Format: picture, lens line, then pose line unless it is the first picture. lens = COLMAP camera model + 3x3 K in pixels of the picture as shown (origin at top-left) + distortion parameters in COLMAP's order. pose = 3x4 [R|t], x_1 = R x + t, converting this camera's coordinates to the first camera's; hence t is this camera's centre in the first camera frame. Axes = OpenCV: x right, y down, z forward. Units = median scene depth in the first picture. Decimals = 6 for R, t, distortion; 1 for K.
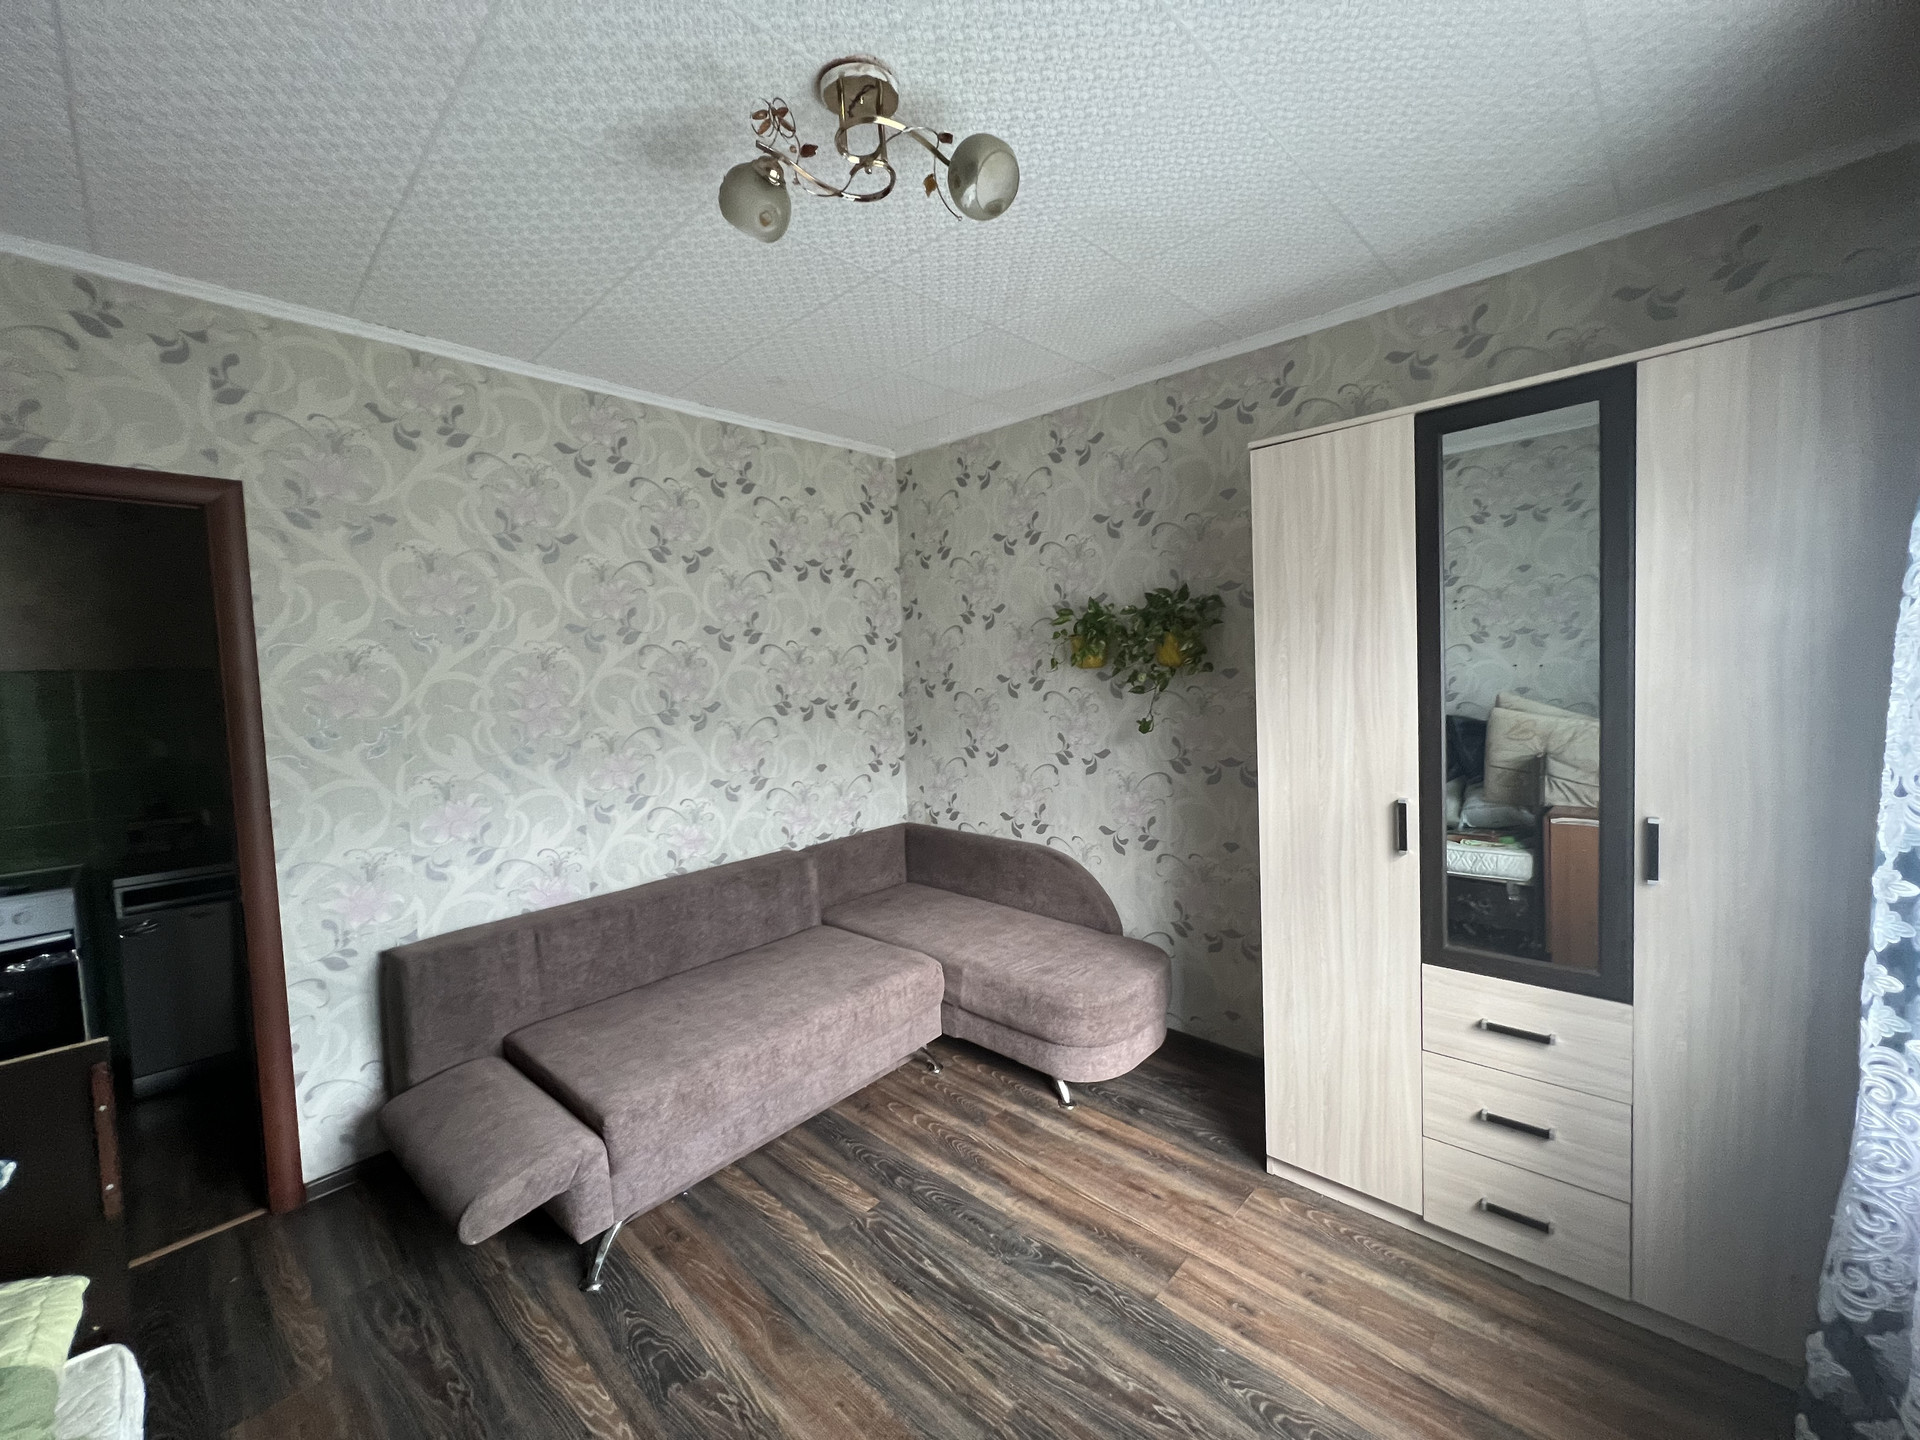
lens RADIAL K [[766.5, 0, 958.3], [0, 766.5, 717.0], [0, 0, 1]] dist [-0.000694, 0.000706]
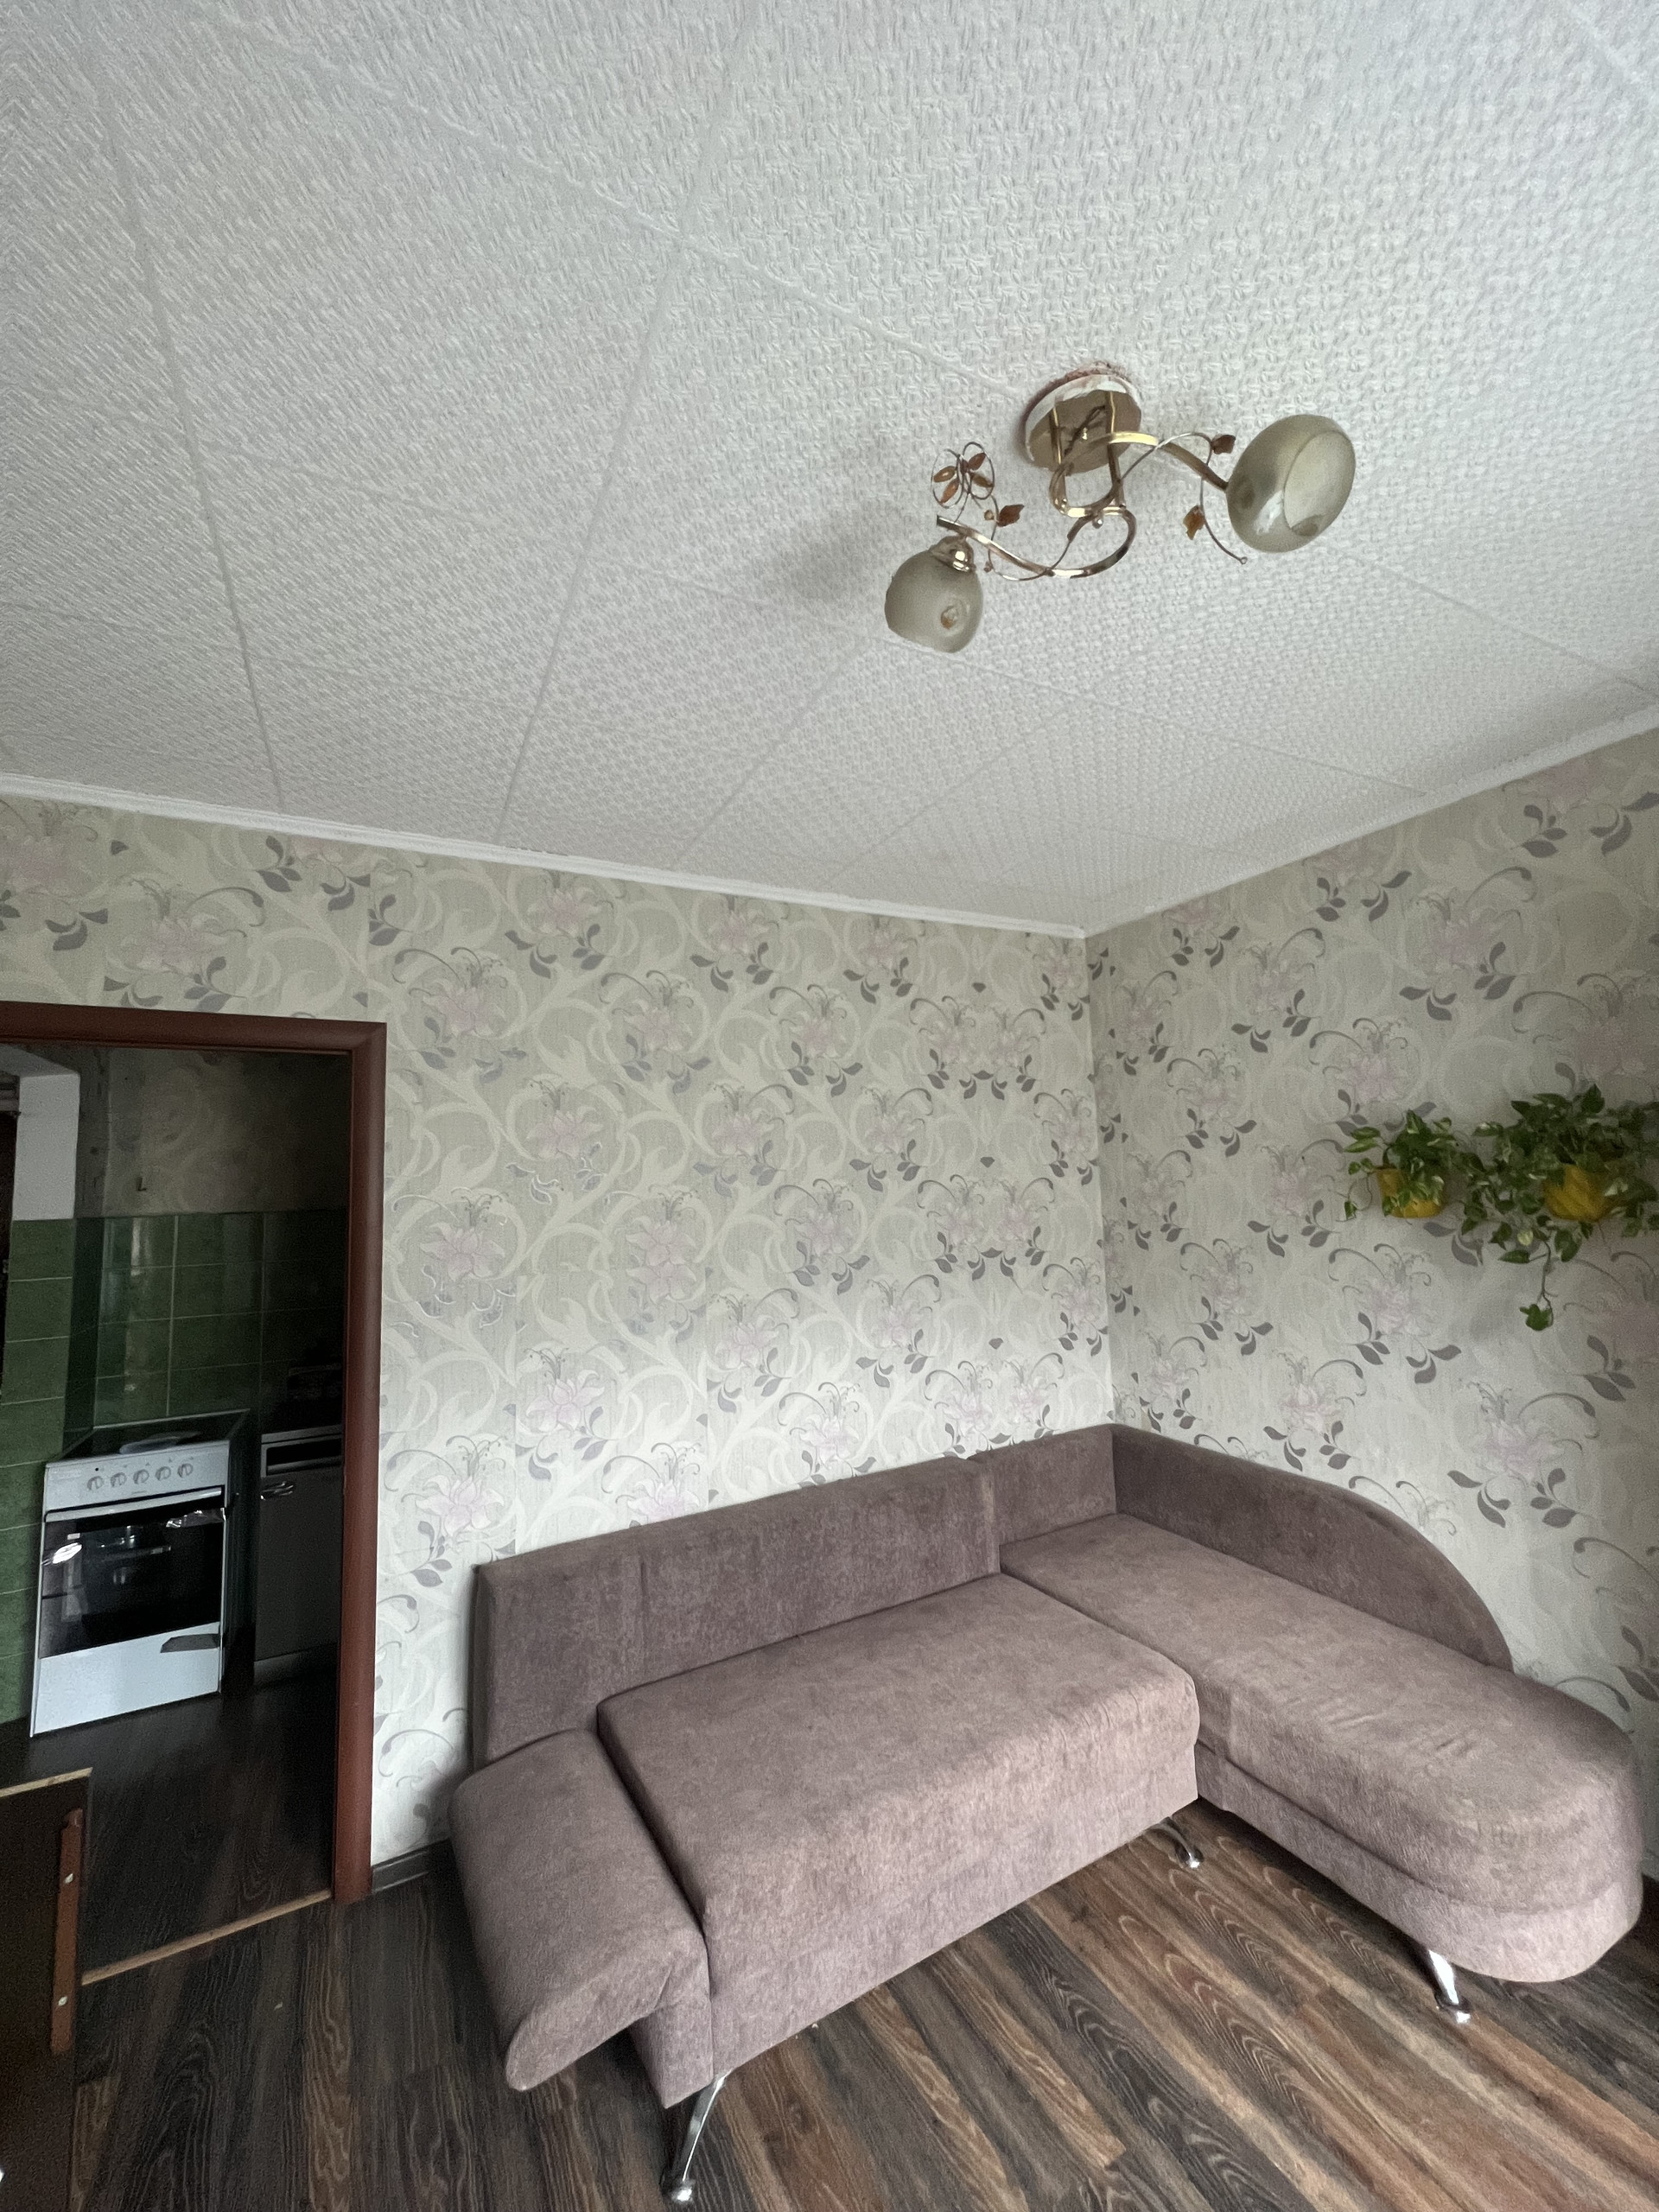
lens RADIAL K [[883.0, 0, 834.5], [0, 883.0, 1103.8], [0, 0, 1]] dist [-0.000694, 0.000706]
pose [[0.945590, -0.033827, -0.323596, -0.061871], [-0.015997, 0.988544, -0.150082, -0.050121], [0.324966, 0.147093, 0.934217, 0.162974]]
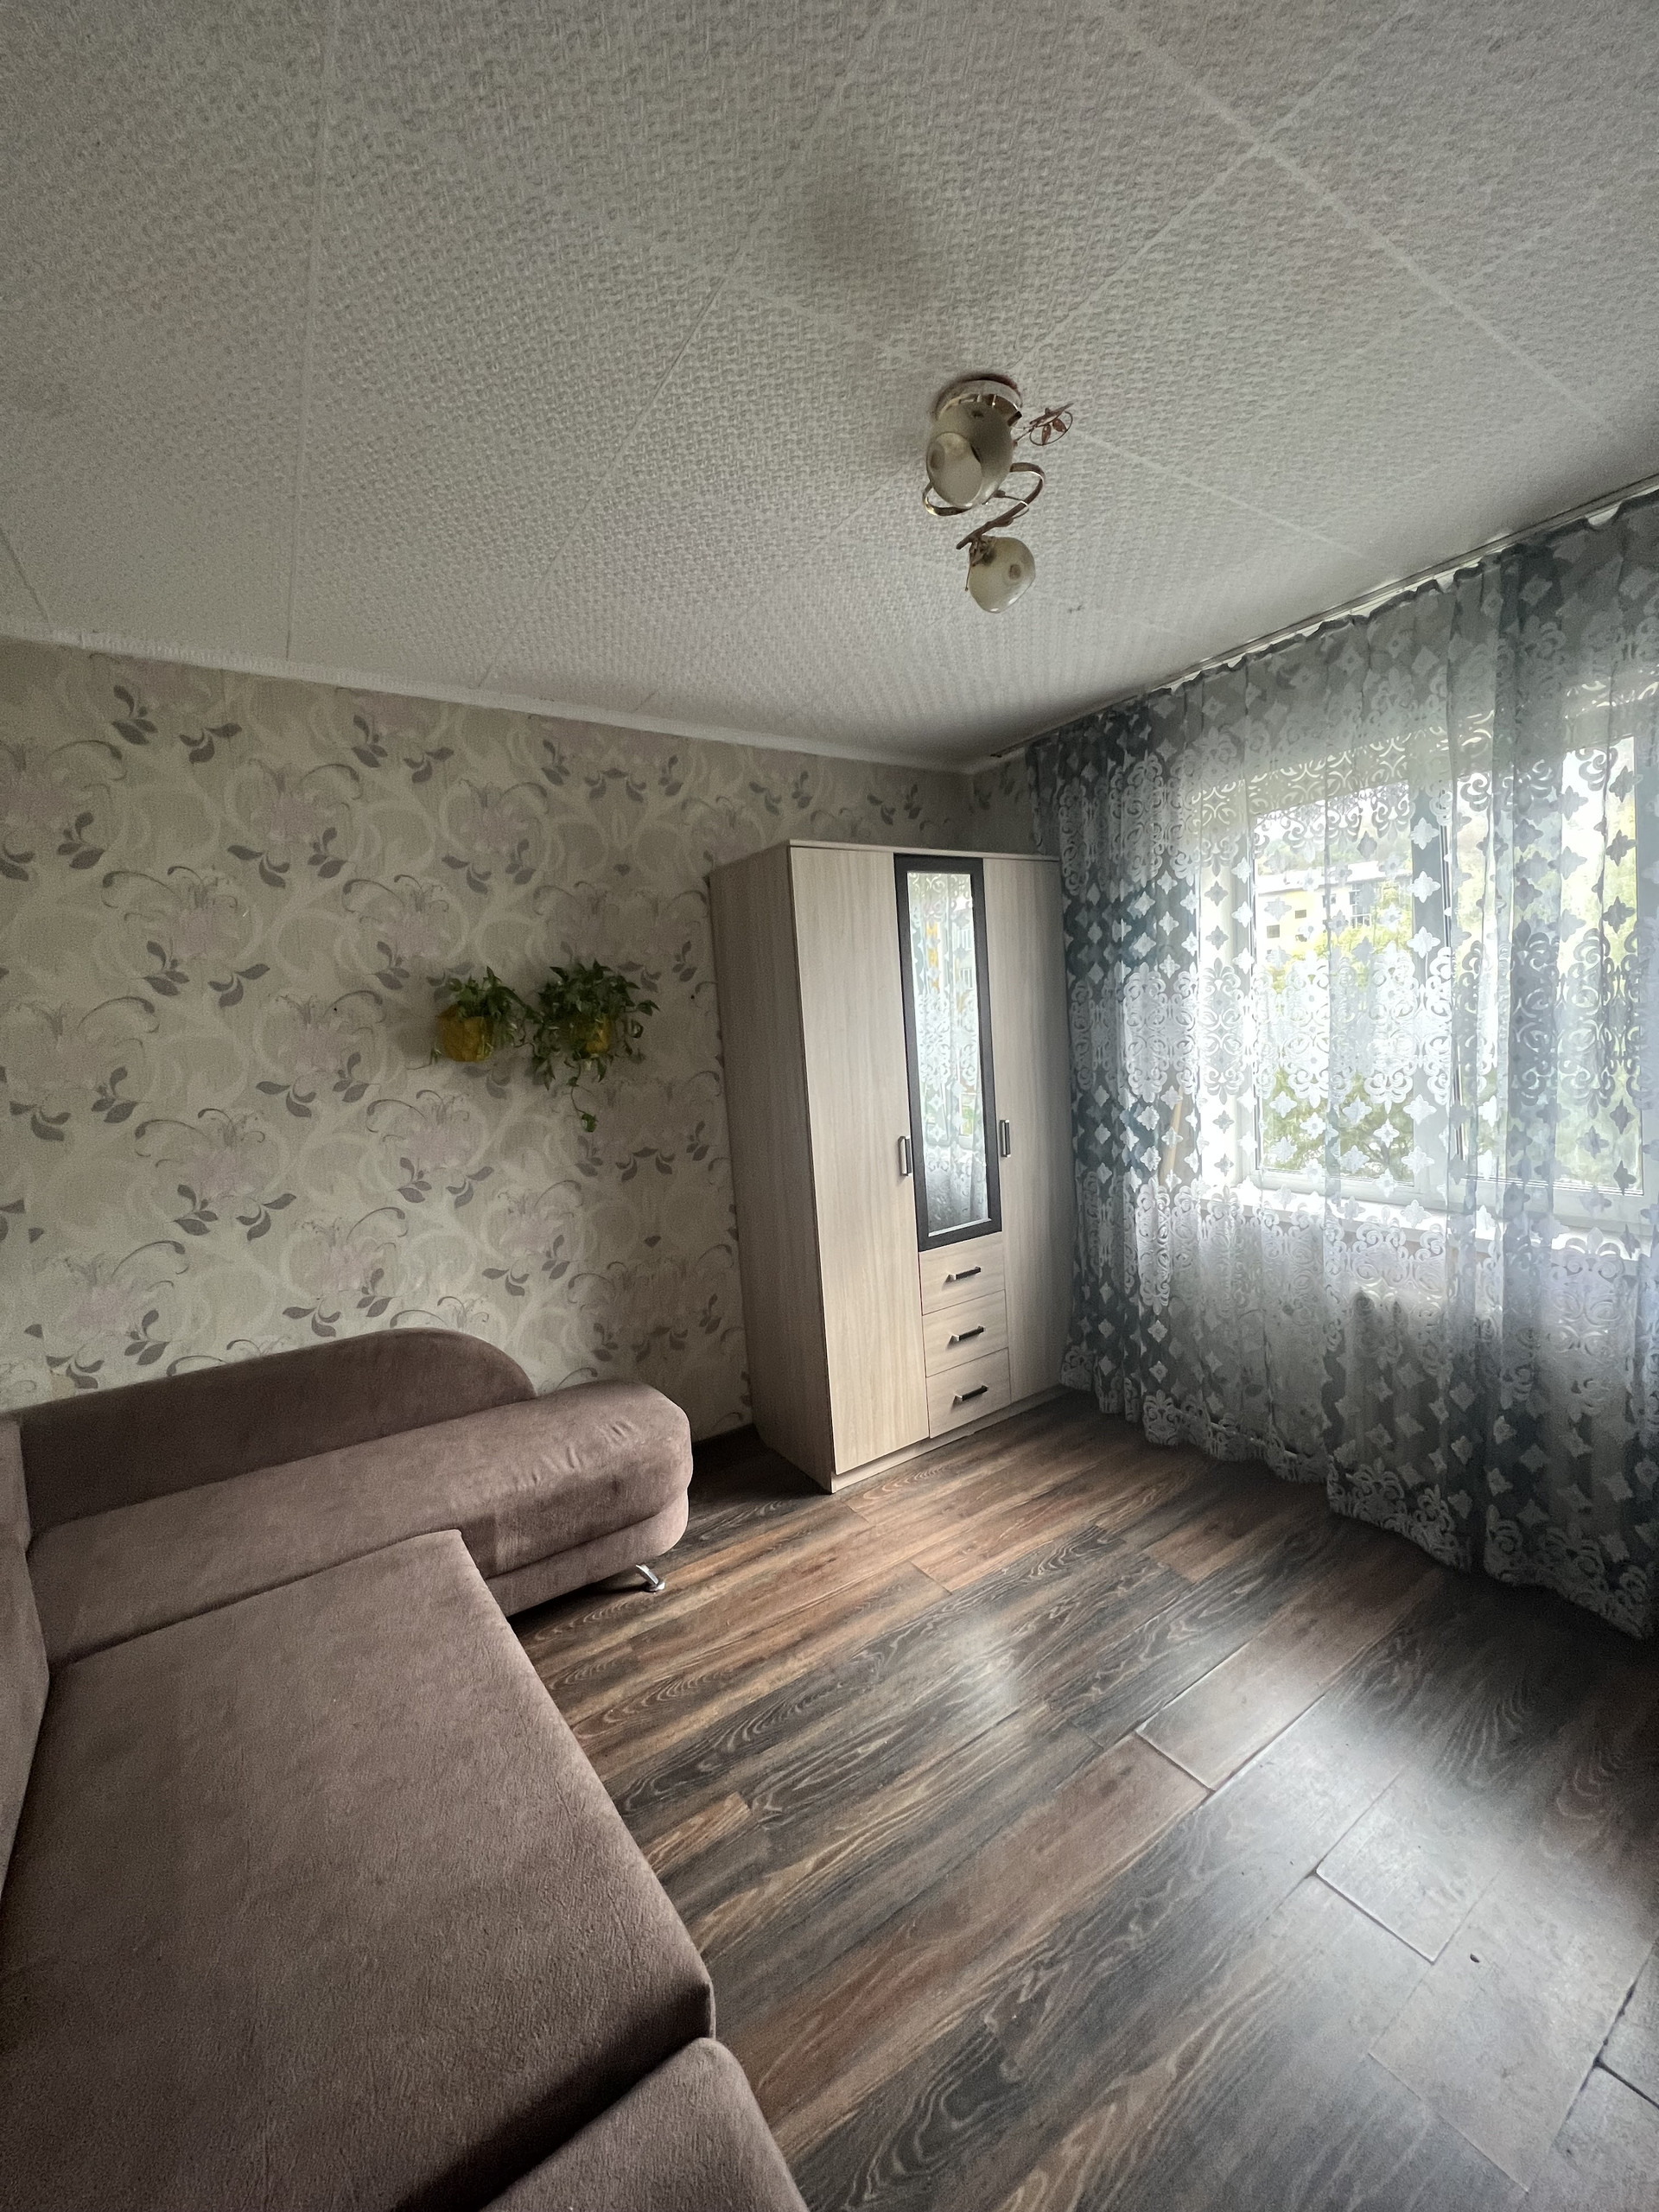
lens RADIAL K [[883.0, 0, 829.6], [0, 883.0, 1106.7], [0, 0, 1]] dist [-0.000694, 0.000706]
pose [[0.228794, -0.071267, 0.970863, -0.765247], [0.114878, 0.992325, 0.045771, -0.024680], [-0.966673, 0.101059, 0.235225, 0.605687]]
